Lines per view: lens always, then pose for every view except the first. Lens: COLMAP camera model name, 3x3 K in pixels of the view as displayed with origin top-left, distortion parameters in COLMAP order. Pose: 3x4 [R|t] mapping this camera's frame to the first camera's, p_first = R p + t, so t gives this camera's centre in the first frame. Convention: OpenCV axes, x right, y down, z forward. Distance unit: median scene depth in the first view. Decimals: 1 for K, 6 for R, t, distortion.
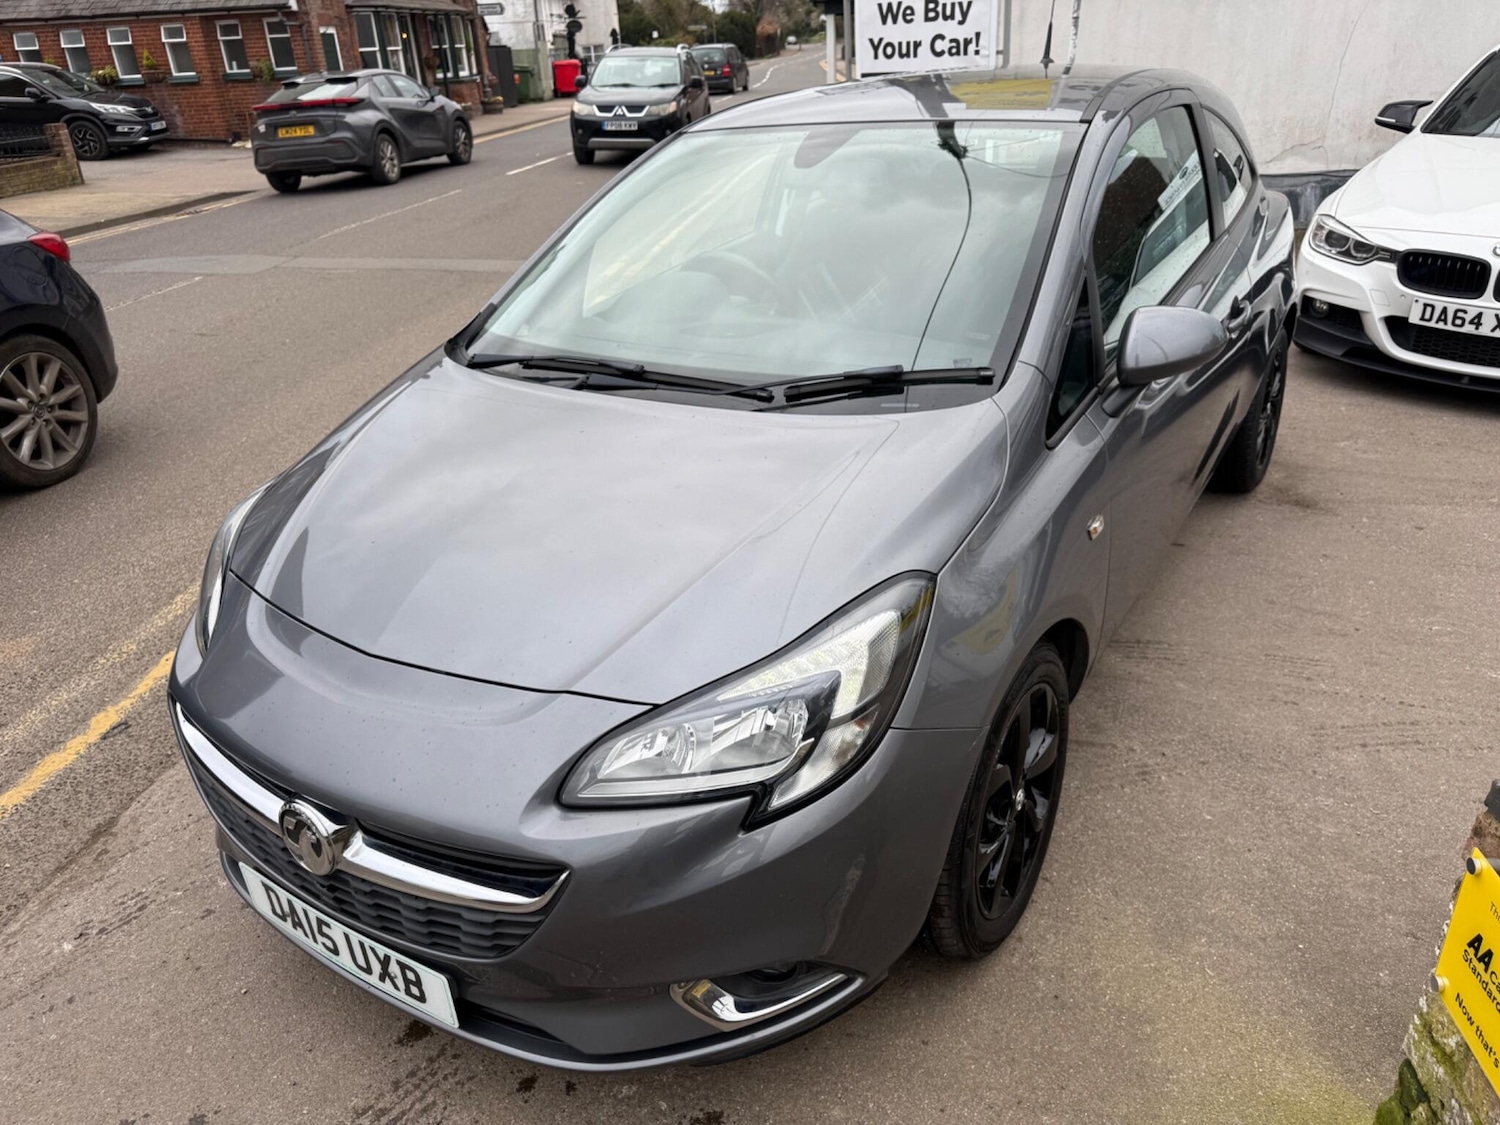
lens RADIAL K [[1069.6, 0, 738.6], [0, 1069.6, 570.7], [0, 0, 1]] dist [0.004157, -0.003807]
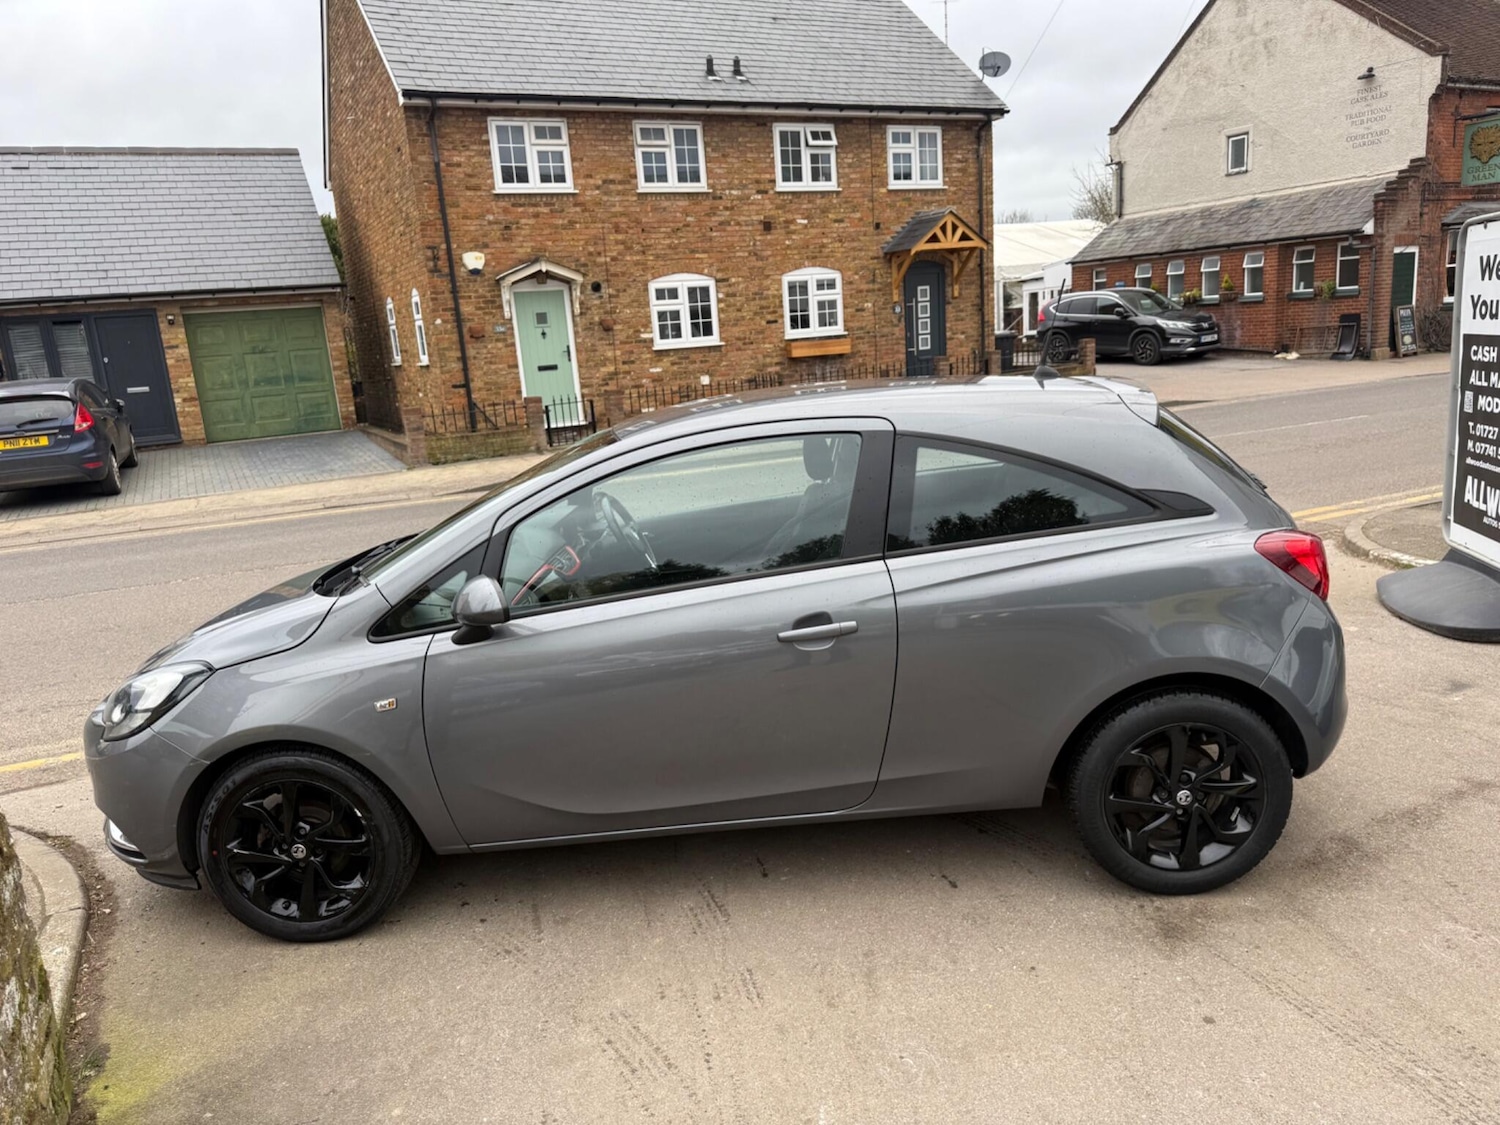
lens RADIAL K [[1064.3, 0, 759.9], [0, 1064.3, 577.0], [0, 0, 1]] dist [0.034547, -0.042594]
pose [[0.527262, 0.206280, -0.824284, 0.186860], [-0.334704, 0.942074, 0.021660, -0.043011], [0.781004, 0.264471, 0.565762, 0.055380]]
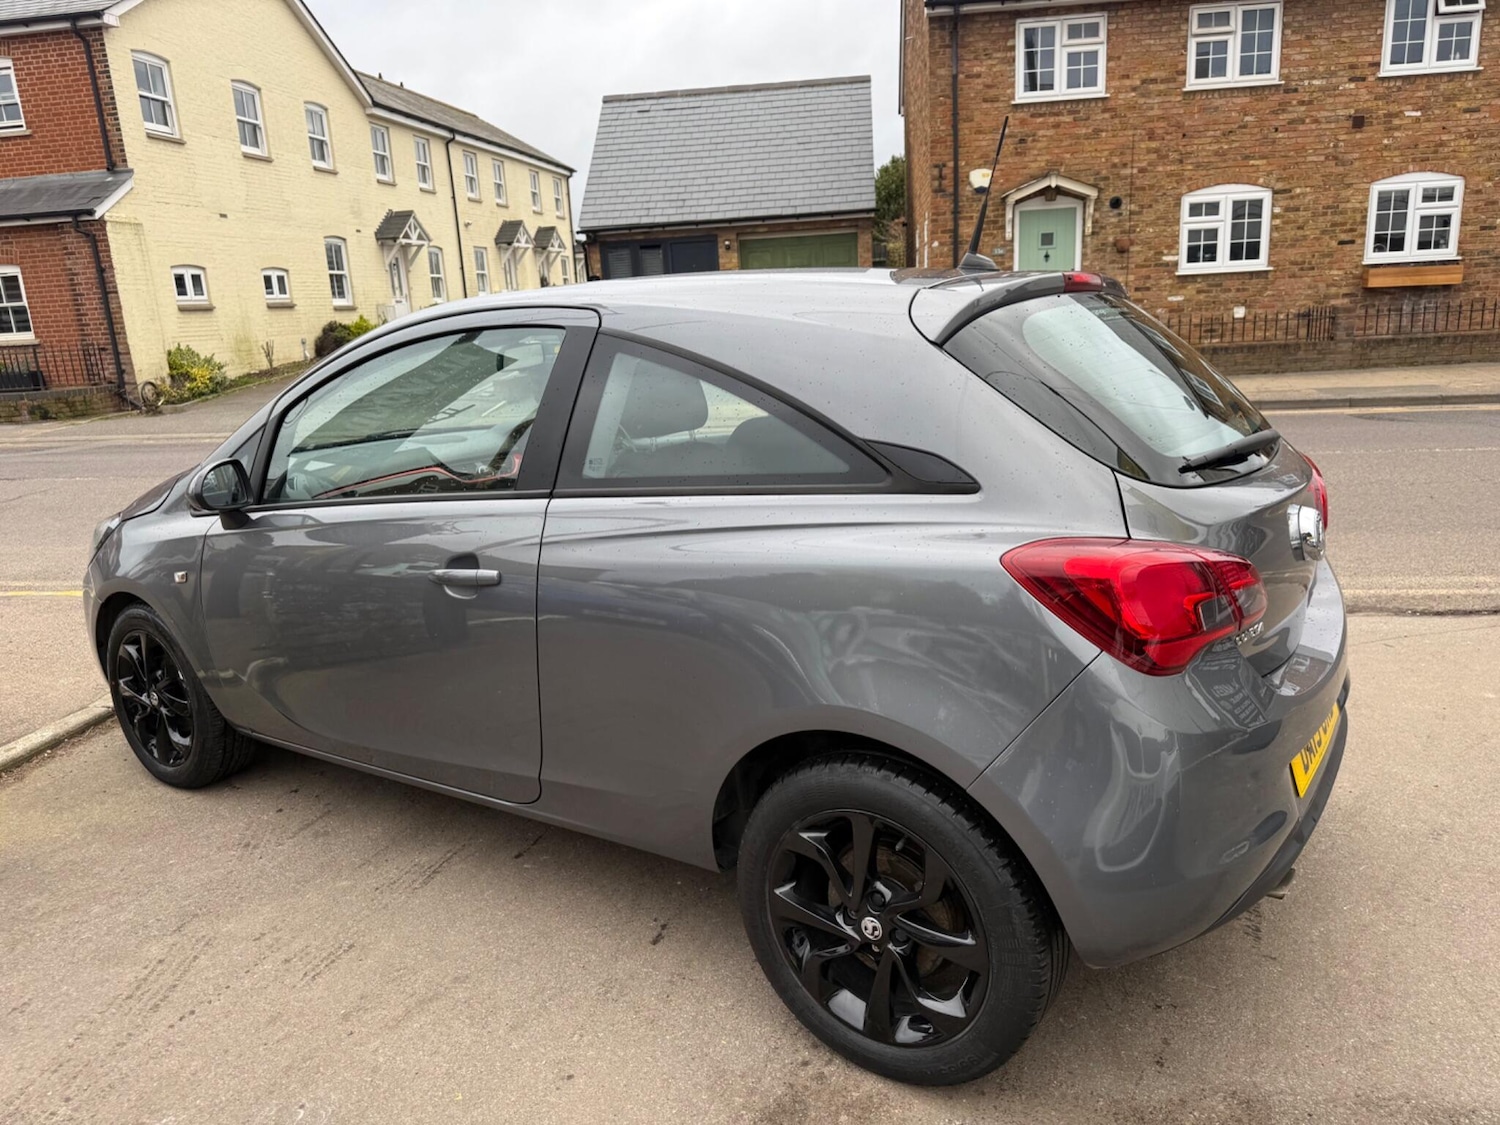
lens RADIAL K [[1080.3, 0, 753.6], [0, 1080.3, 566.6], [0, 0, 1]] dist [0.023779, -0.022979]
pose [[-0.034433, 0.285836, -0.957660, 0.185326], [-0.393719, 0.876857, 0.275875, -0.082451], [0.918586, 0.386548, 0.082346, 0.168001]]
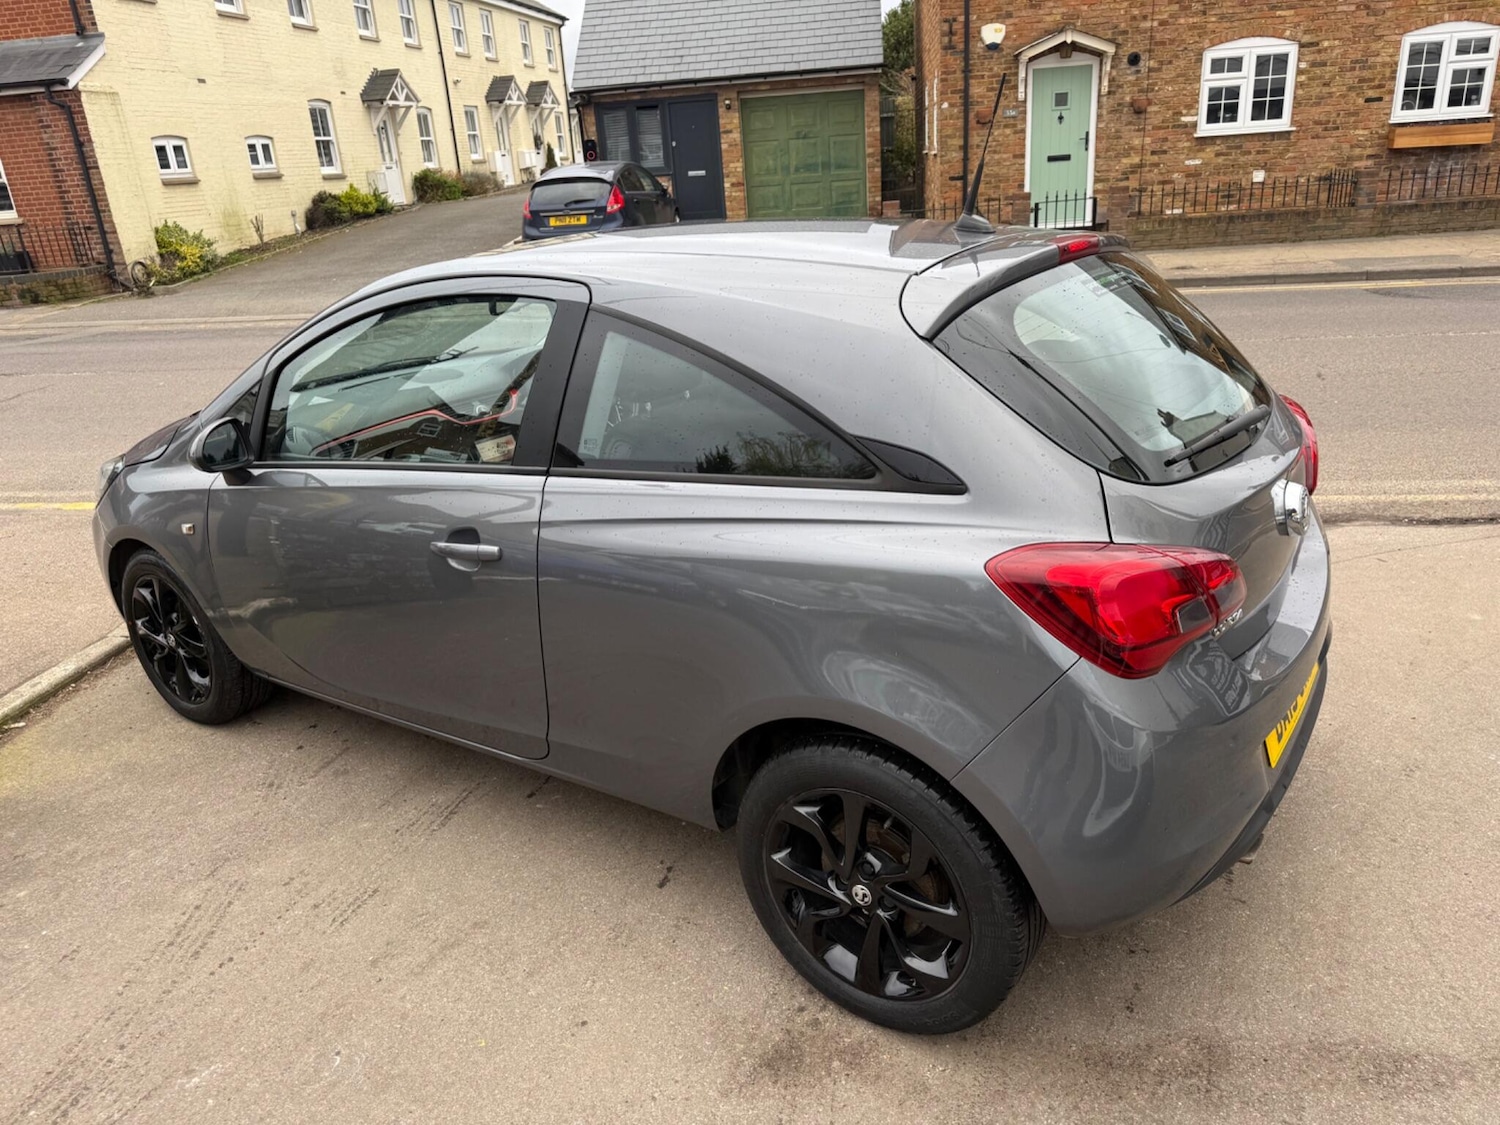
lens RADIAL K [[1080.9, 0, 757.8], [0, 1080.9, 561.3], [0, 0, 1]] dist [0.022301, -0.019903]
pose [[-0.033754, 0.400215, -0.915799, 0.183494], [-0.382405, 0.841422, 0.381806, -0.094194], [0.923378, 0.363094, 0.124643, 0.164497]]
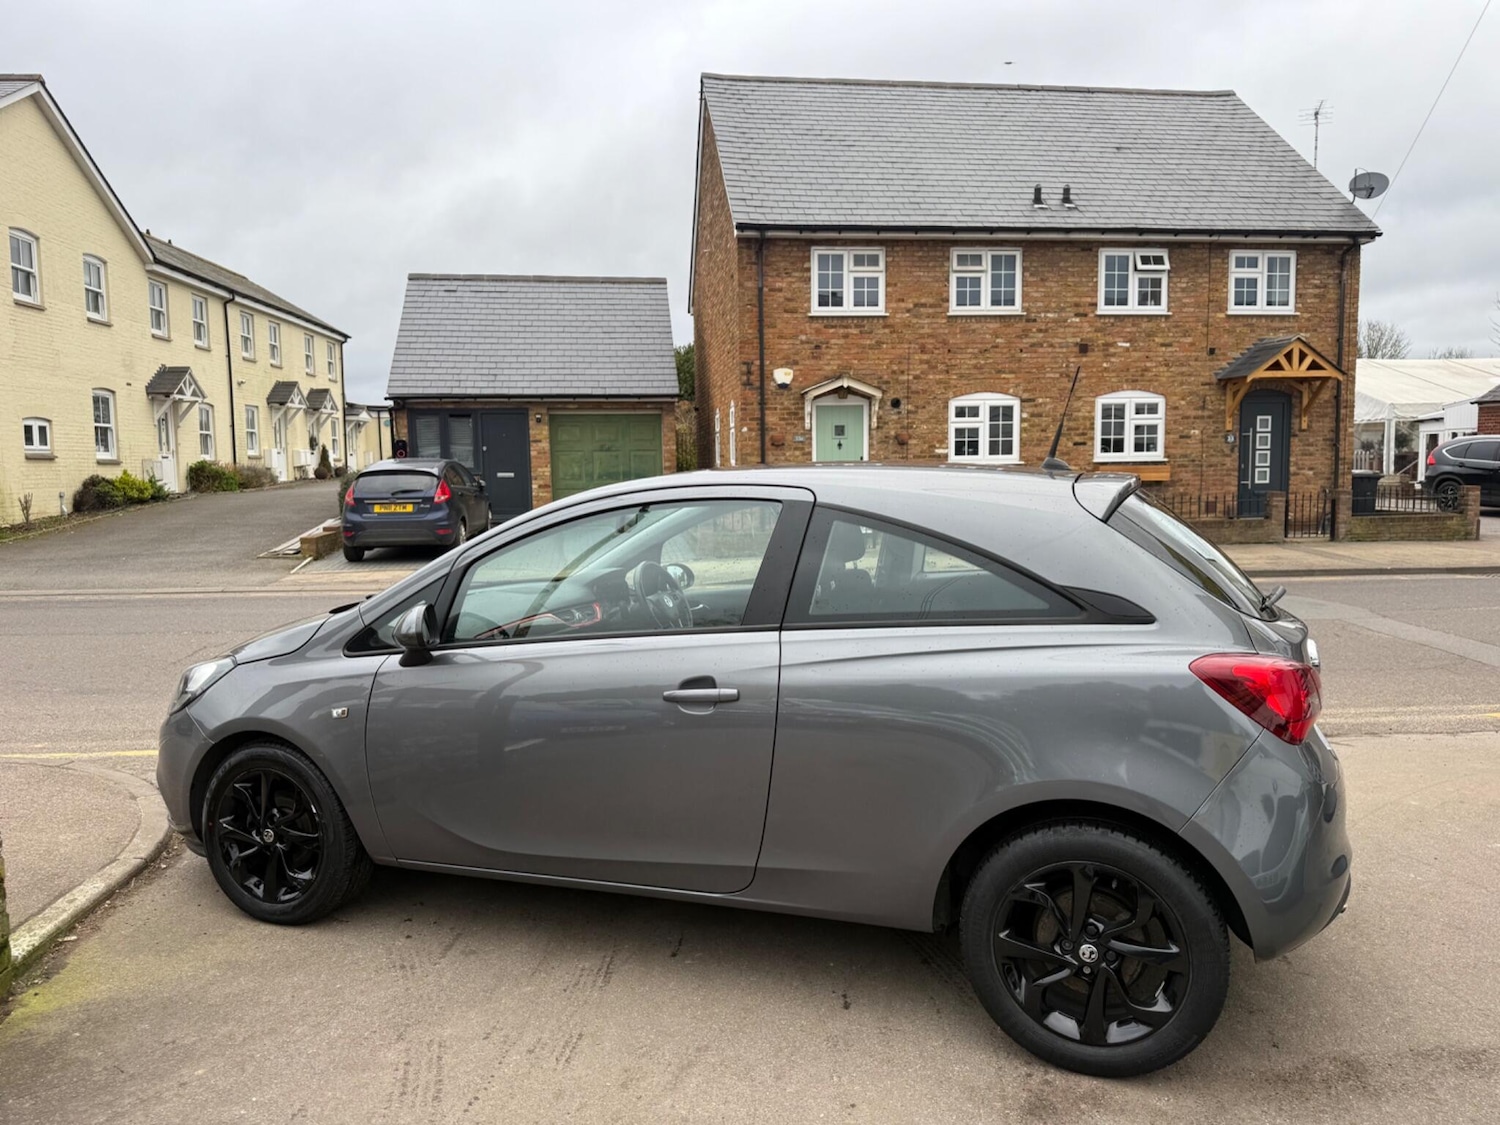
lens RADIAL K [[1058.6, 0, 748.6], [0, 1058.6, 559.3], [0, 0, 1]] dist [0.154445, -0.236807]
pose [[0.195210, 0.130707, -0.972013, 0.213208], [-0.429809, 0.902241, 0.035005, -0.060606], [0.881565, 0.410947, 0.232306, 0.112168]]
